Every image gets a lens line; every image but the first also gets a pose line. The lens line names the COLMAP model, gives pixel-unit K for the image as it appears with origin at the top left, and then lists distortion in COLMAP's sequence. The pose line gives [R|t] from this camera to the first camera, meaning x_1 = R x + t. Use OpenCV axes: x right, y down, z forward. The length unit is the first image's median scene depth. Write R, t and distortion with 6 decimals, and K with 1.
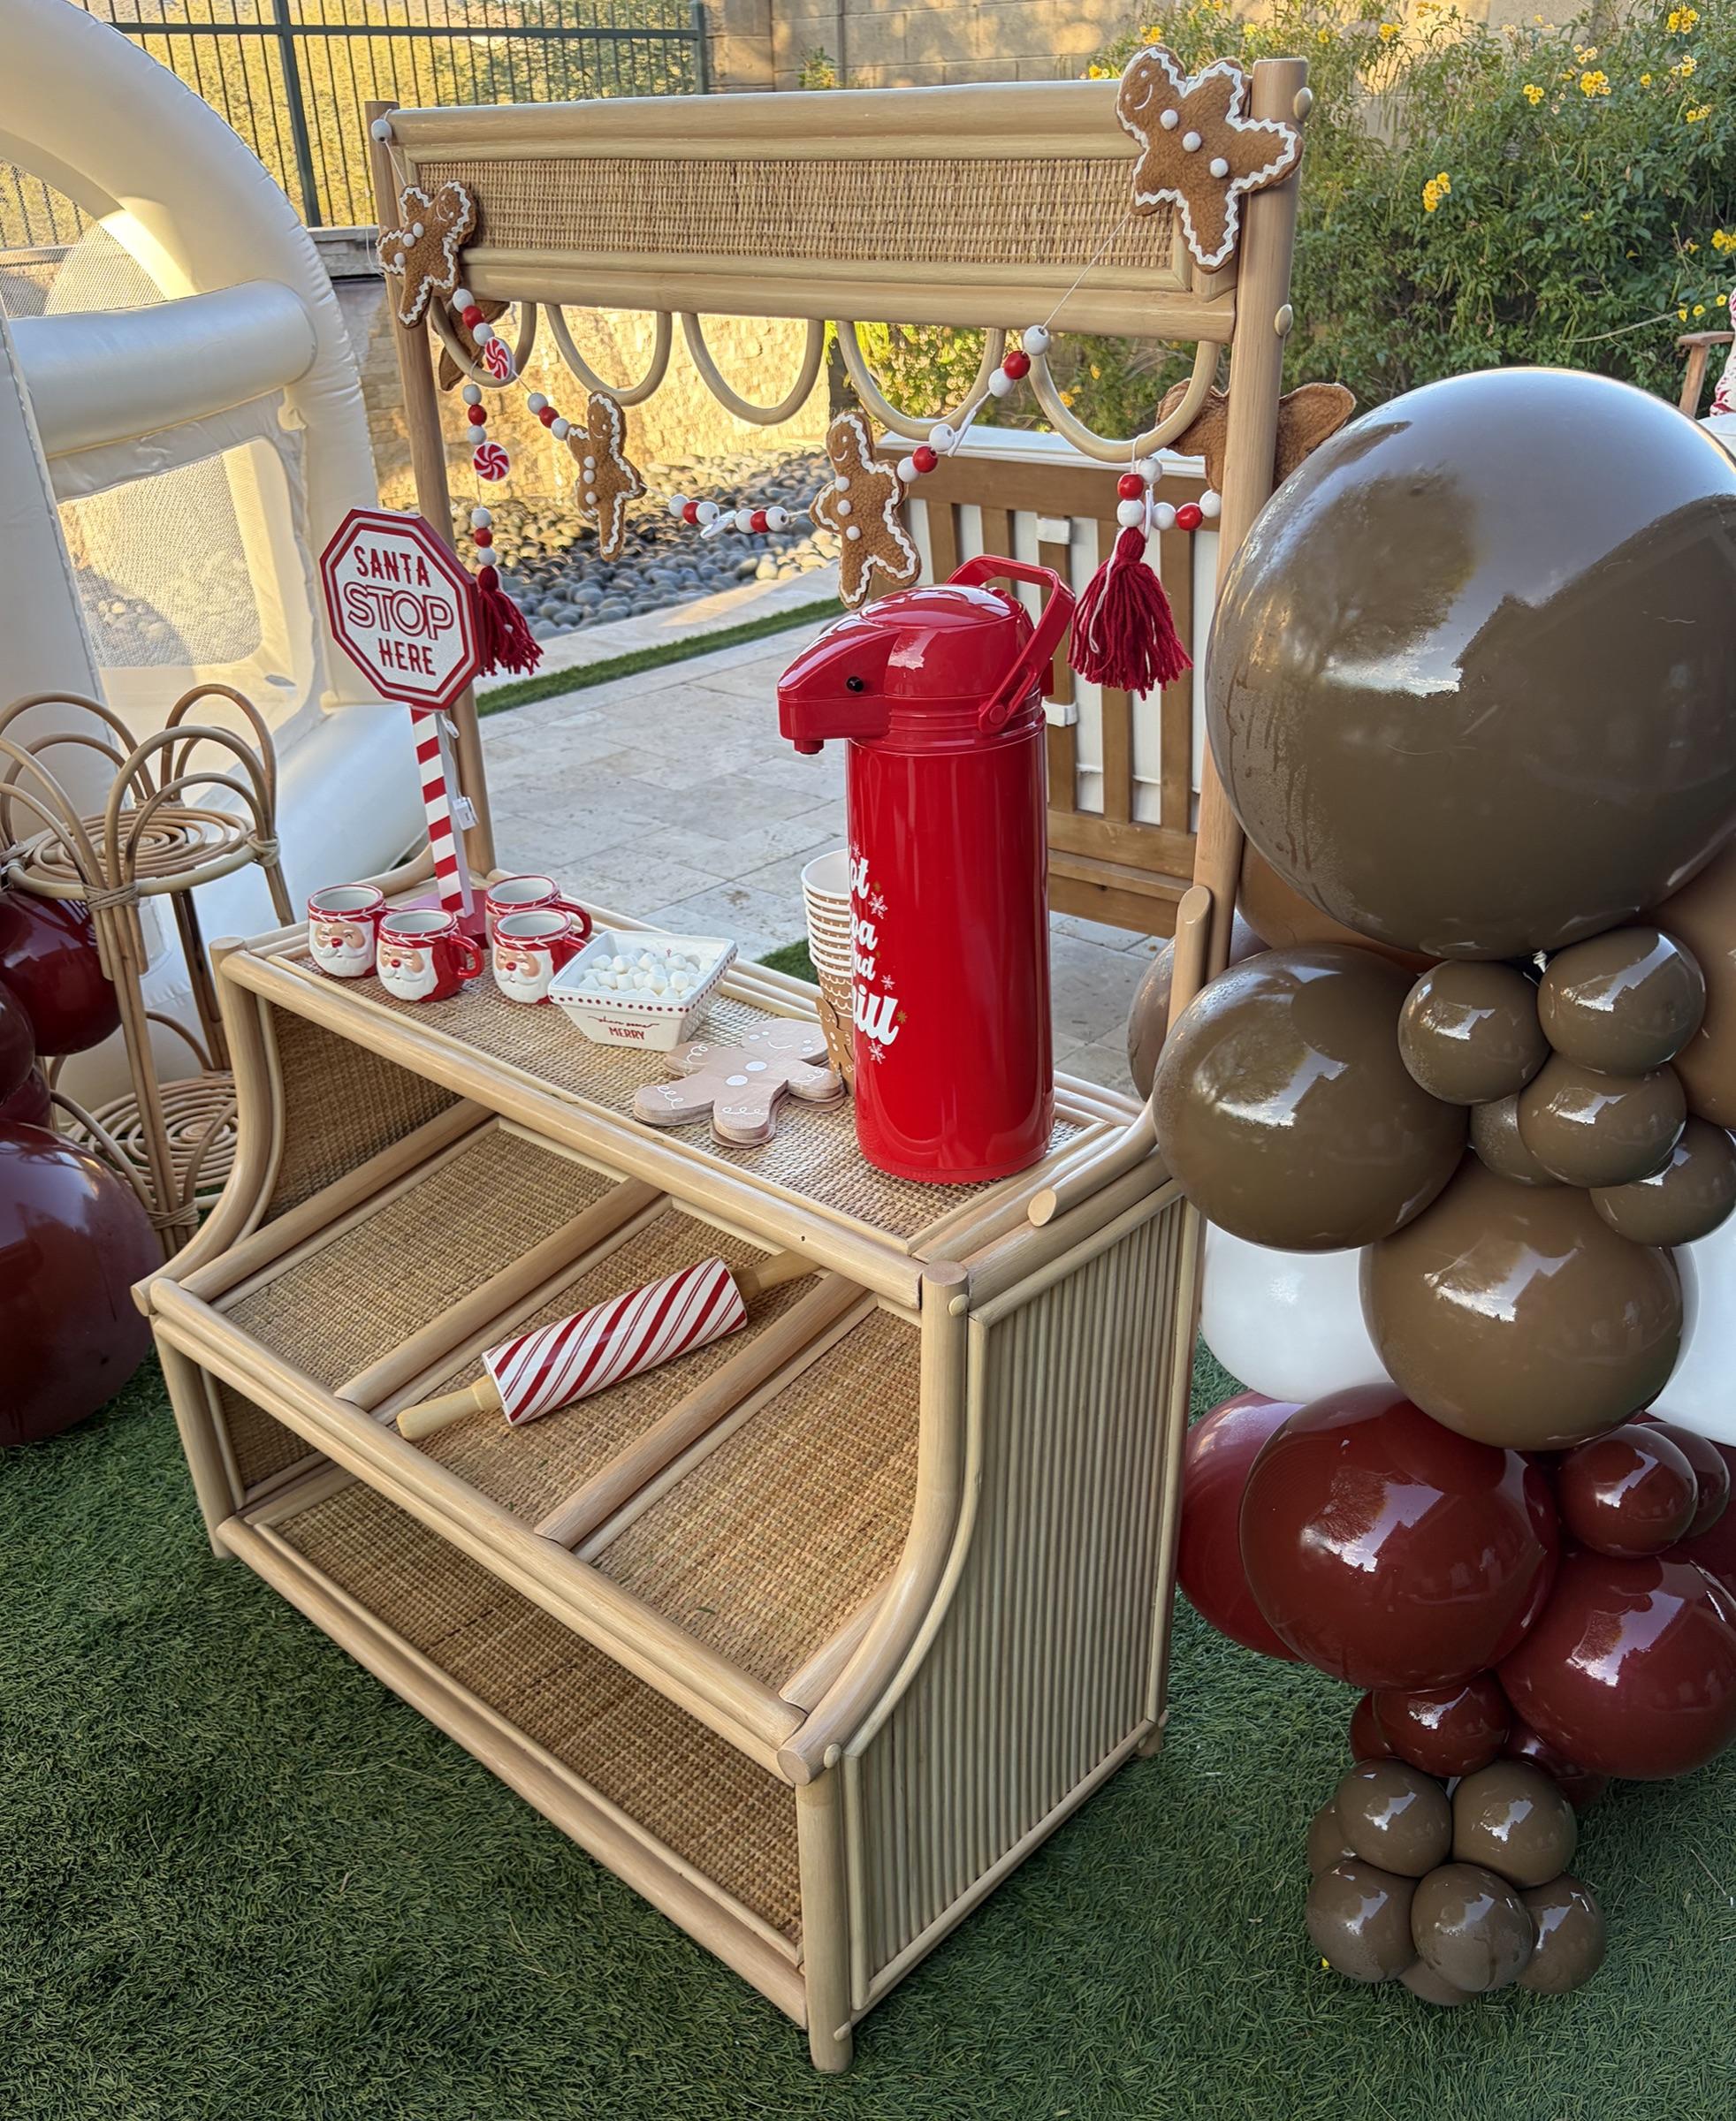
lens RADIAL K [[1726.3, 0, 868.1], [0, 1726.3, 1062.6], [0, 0, 1]] dist [-0.011659, -0.000385]
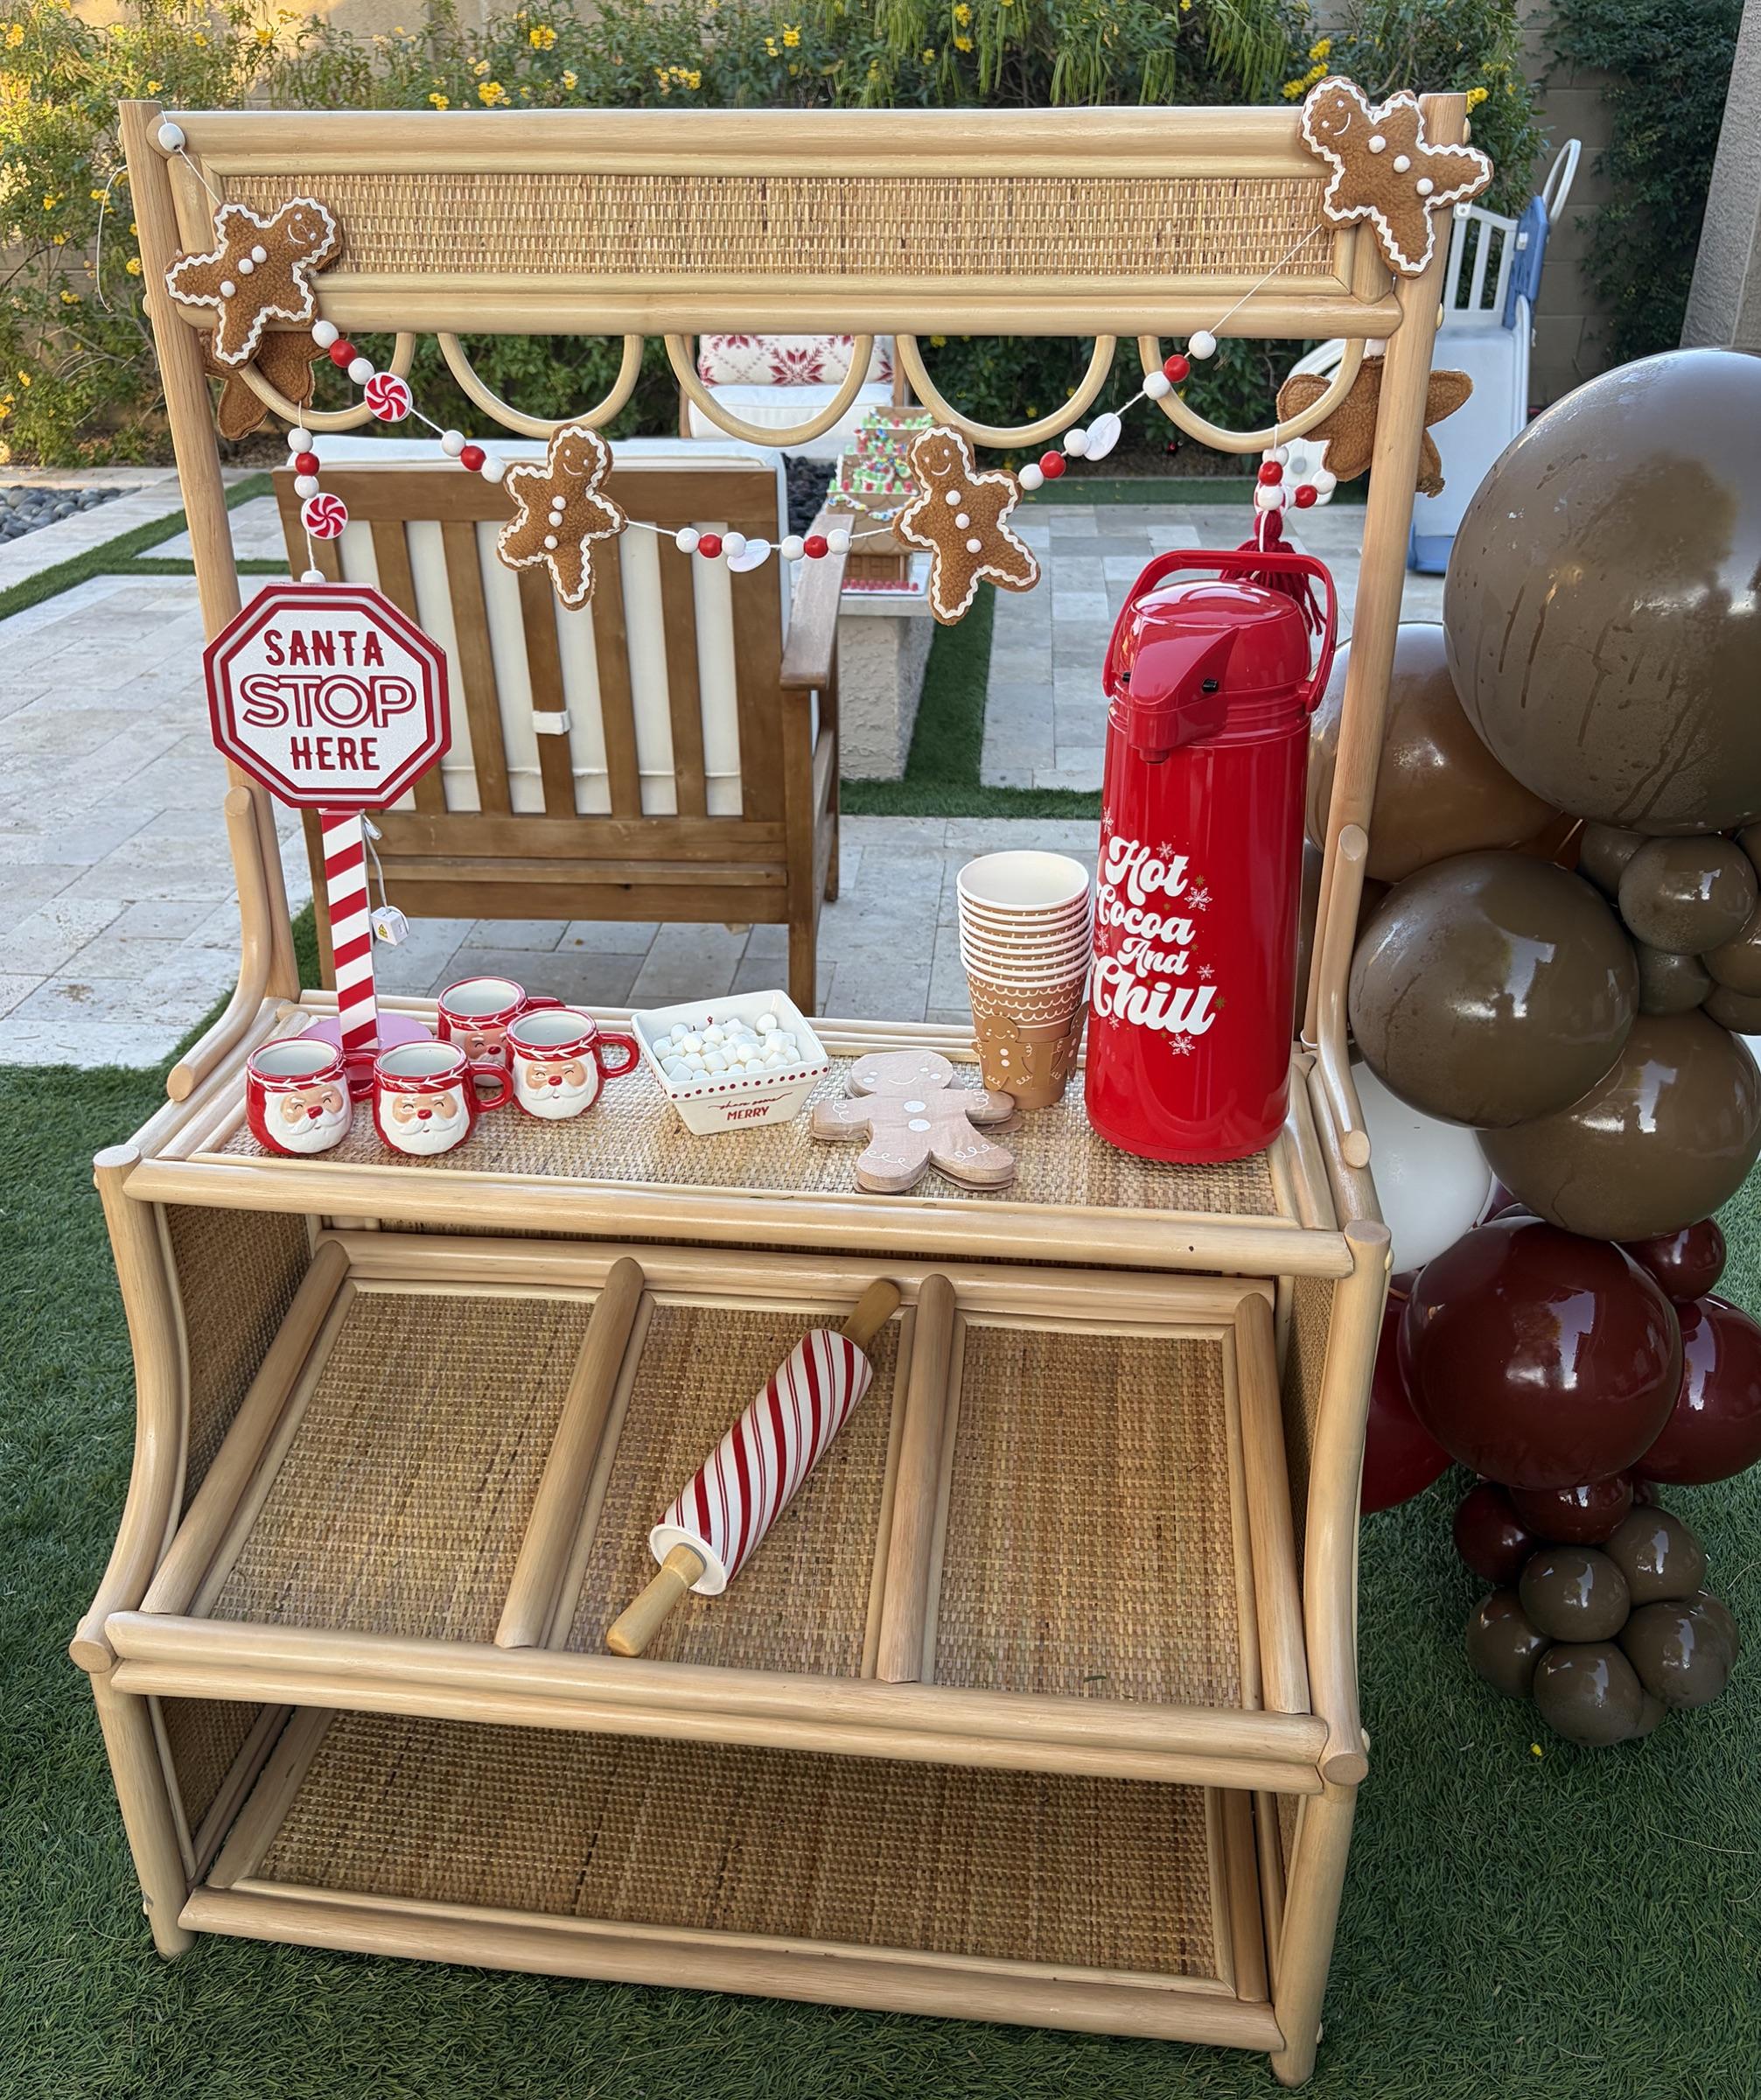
lens RADIAL K [[1735.9, 0, 846.8], [0, 1735.9, 935.2], [0, 0, 1]] dist [-0.009605, 0.008569]
pose [[0.839786, -0.217280, 0.497543, -0.511165], [0.248317, 0.968671, 0.003900, -0.095123], [-0.482803, 0.120273, 0.867431, 0.170300]]
